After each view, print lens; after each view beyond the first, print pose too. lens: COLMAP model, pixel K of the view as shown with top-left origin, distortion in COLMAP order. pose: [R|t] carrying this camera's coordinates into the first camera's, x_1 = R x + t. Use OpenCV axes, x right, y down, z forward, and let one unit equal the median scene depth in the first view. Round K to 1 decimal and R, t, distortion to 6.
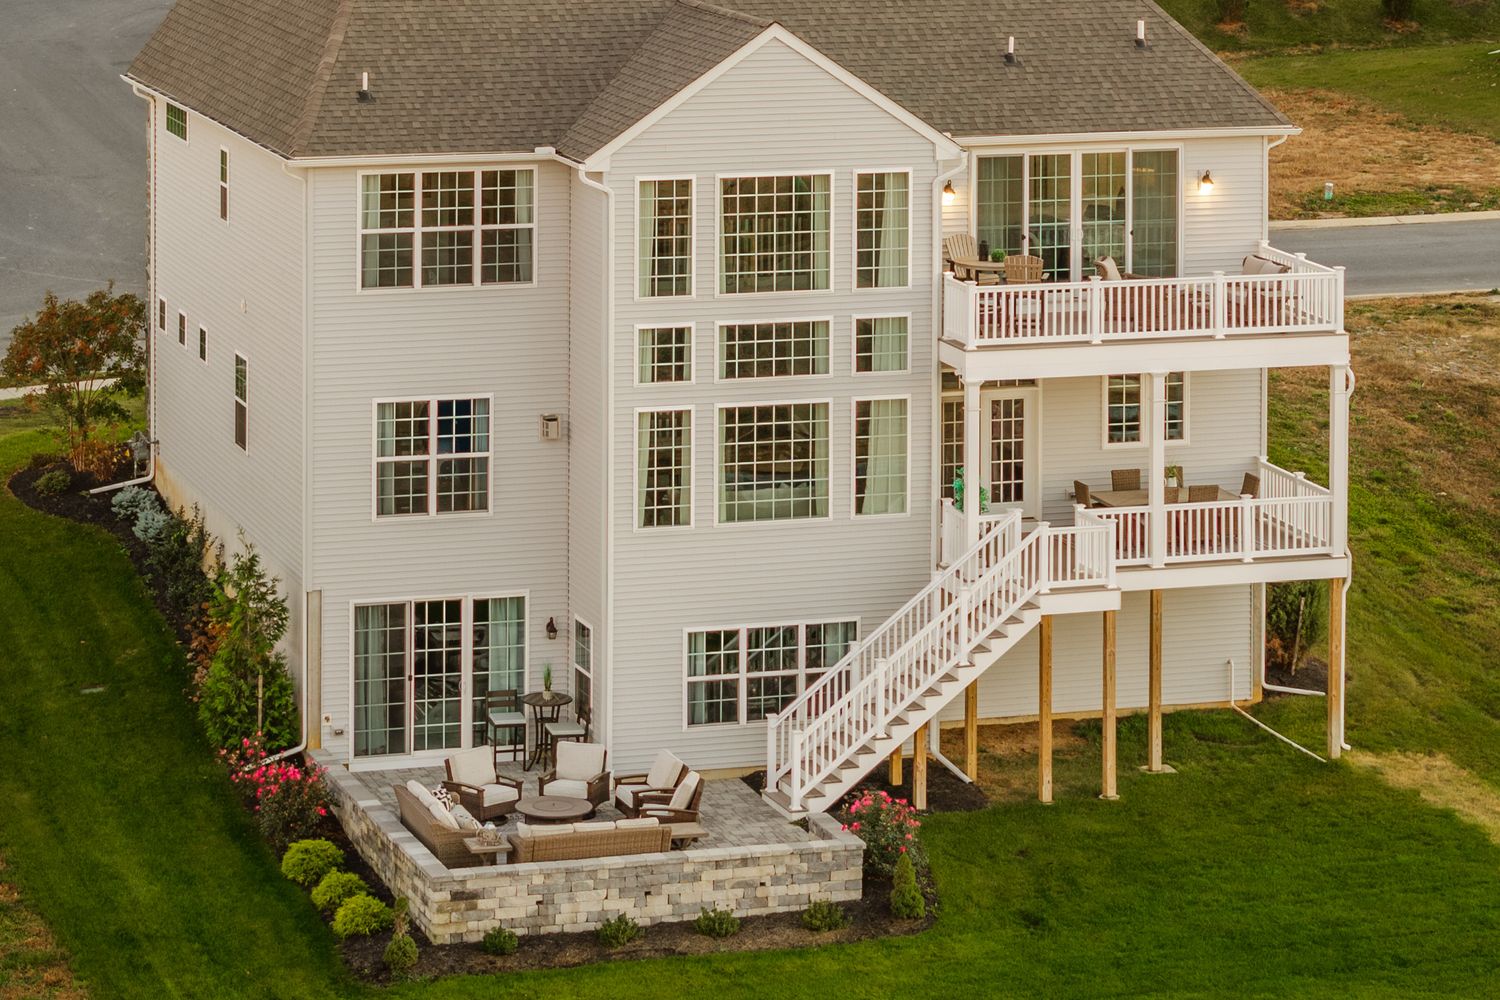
lens RADIAL K [[4623.4, 0, 749.3], [0, 4623.4, 270.6], [0, 0, 1]] dist [-0.449290, 0.915444]
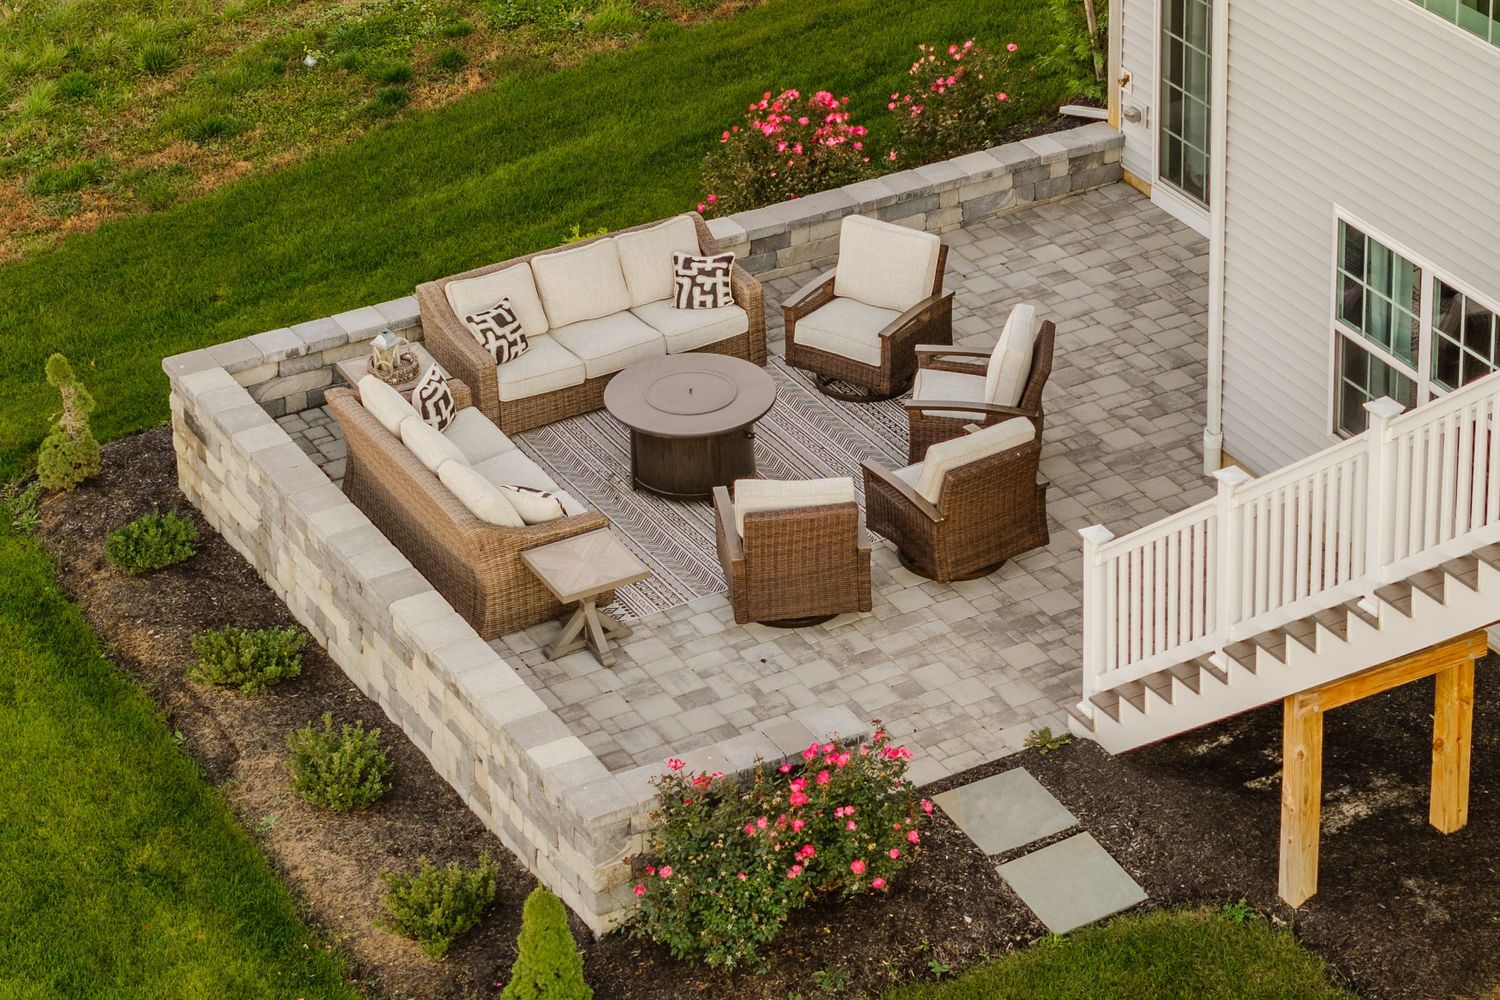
lens RADIAL K [[4035.1, 0, 749.8], [0, 4035.1, 347.2], [0, 0, 1]] dist [-0.078715, 1.168234]
pose [[0.180882, 0.439875, -0.879654, 0.285435], [-0.120436, 0.897583, 0.424076, -0.051640], [0.976103, 0.029234, 0.215333, 0.871073]]
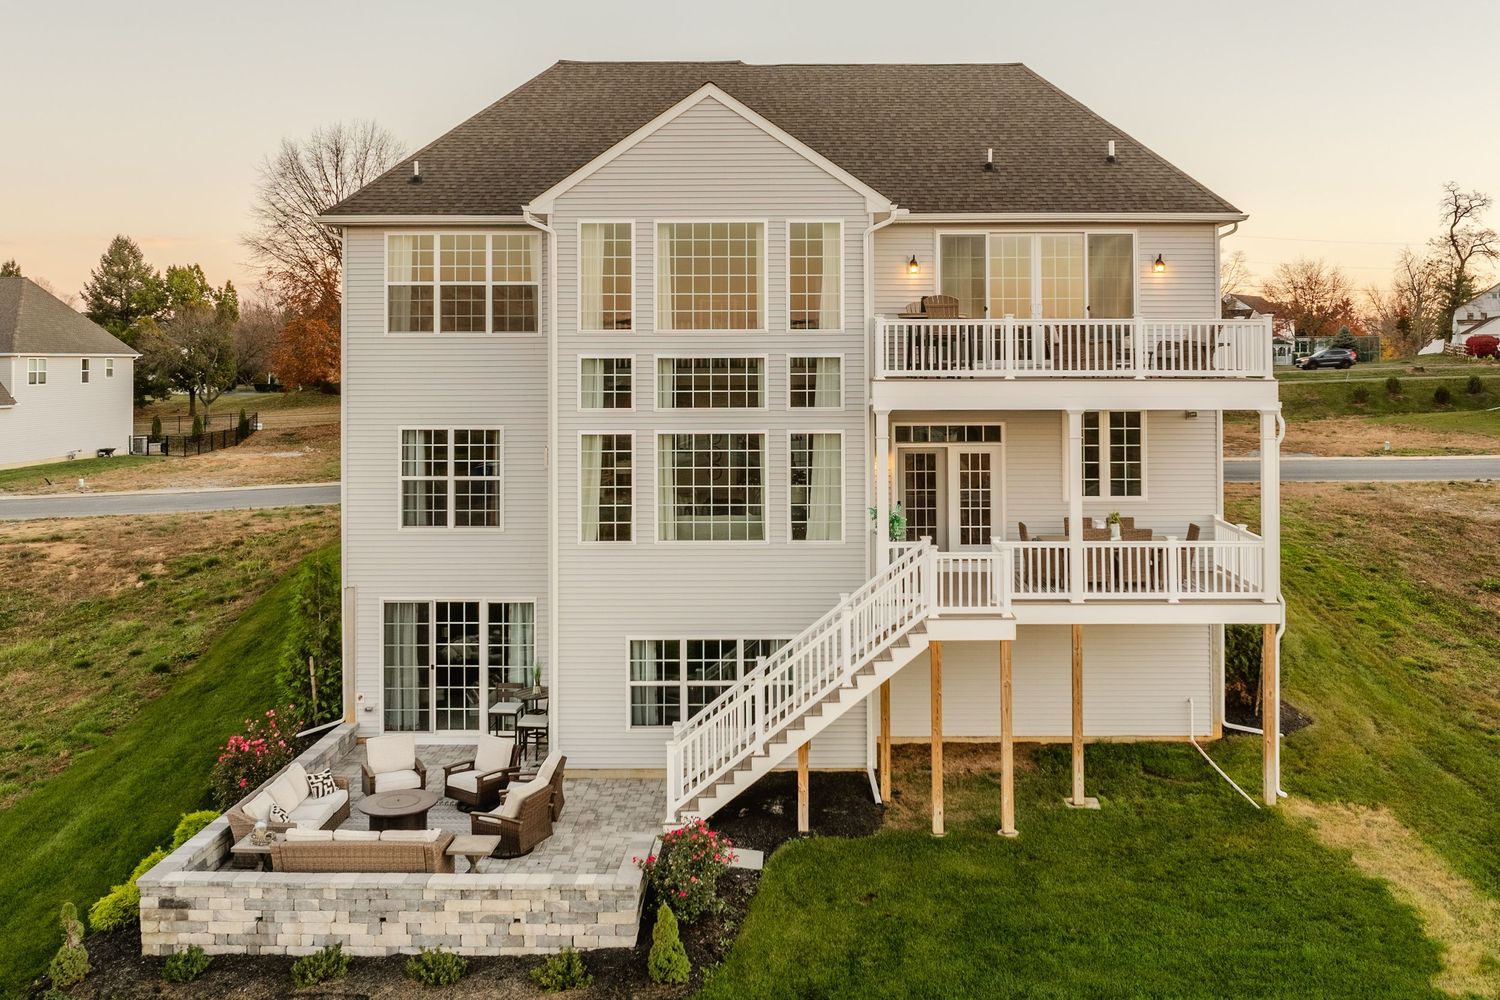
lens RADIAL K [[1337.7, 0, 853.9], [0, 1337.7, 411.3], [0, 0, 1]] dist [-0.041566, -0.019498]
pose [[0.955854, 0.004169, -0.293812, 0.129948], [-0.035442, 0.994235, -0.101194, 0.054412], [0.291697, 0.107141, 0.950491, 0.704135]]
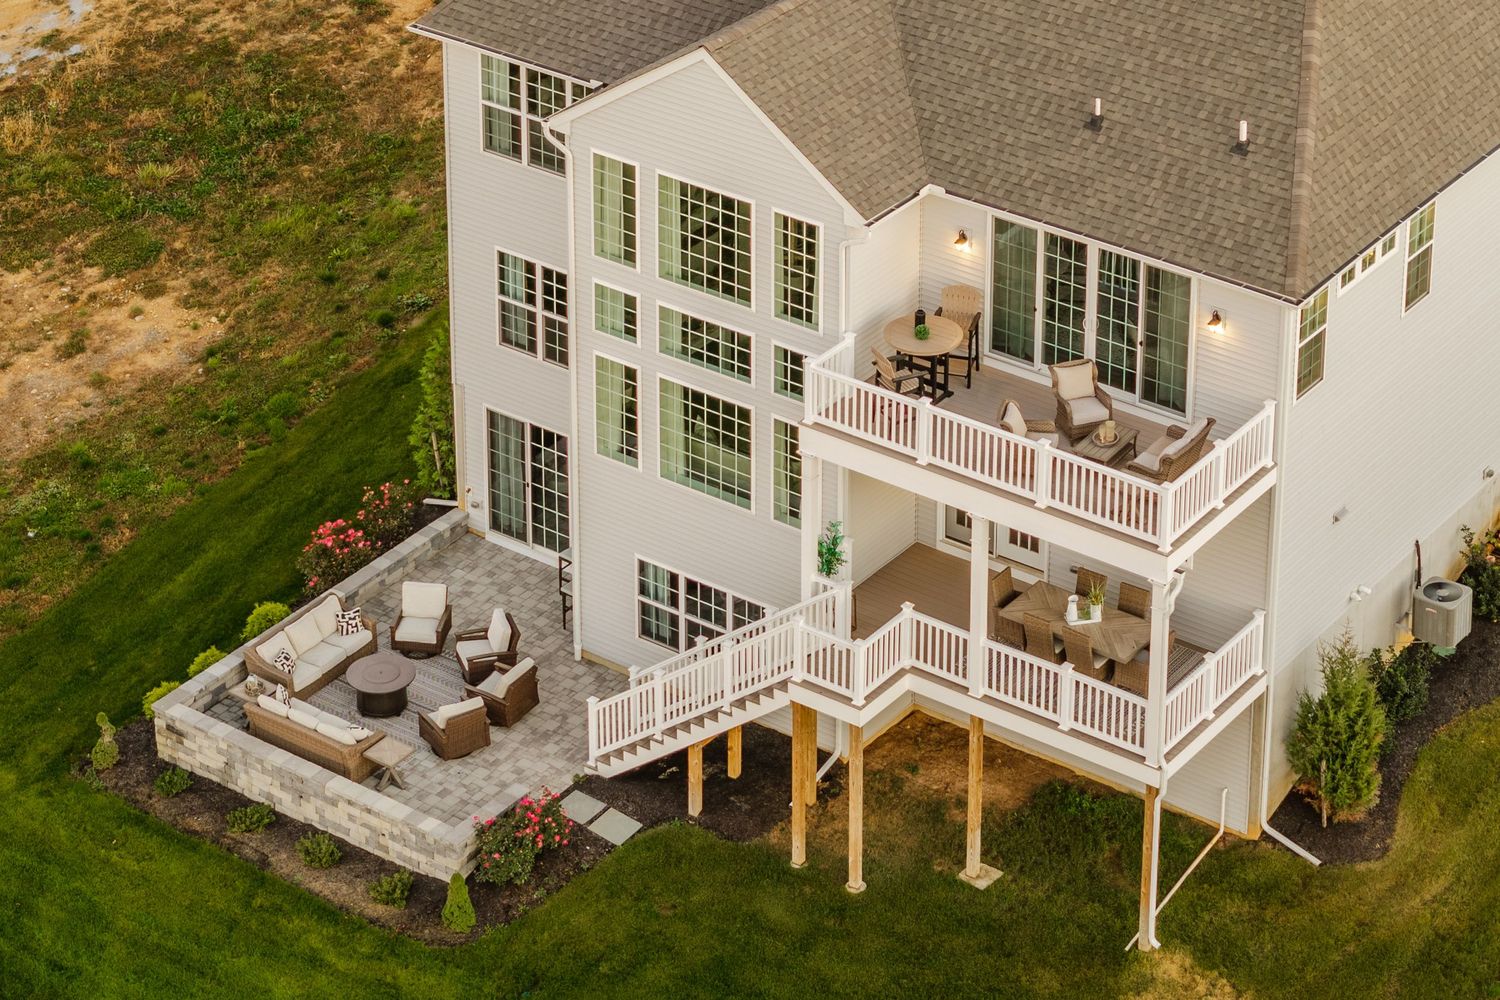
lens RADIAL K [[4035.1, 0, 749.8], [0, 4035.1, 347.2], [0, 0, 1]] dist [-0.078715, 1.168234]
pose [[0.573625, 0.384018, -0.723523, 0.644924], [-0.106052, 0.910678, 0.399273, -0.333746], [0.812224, -0.152301, 0.563113, 0.507607]]
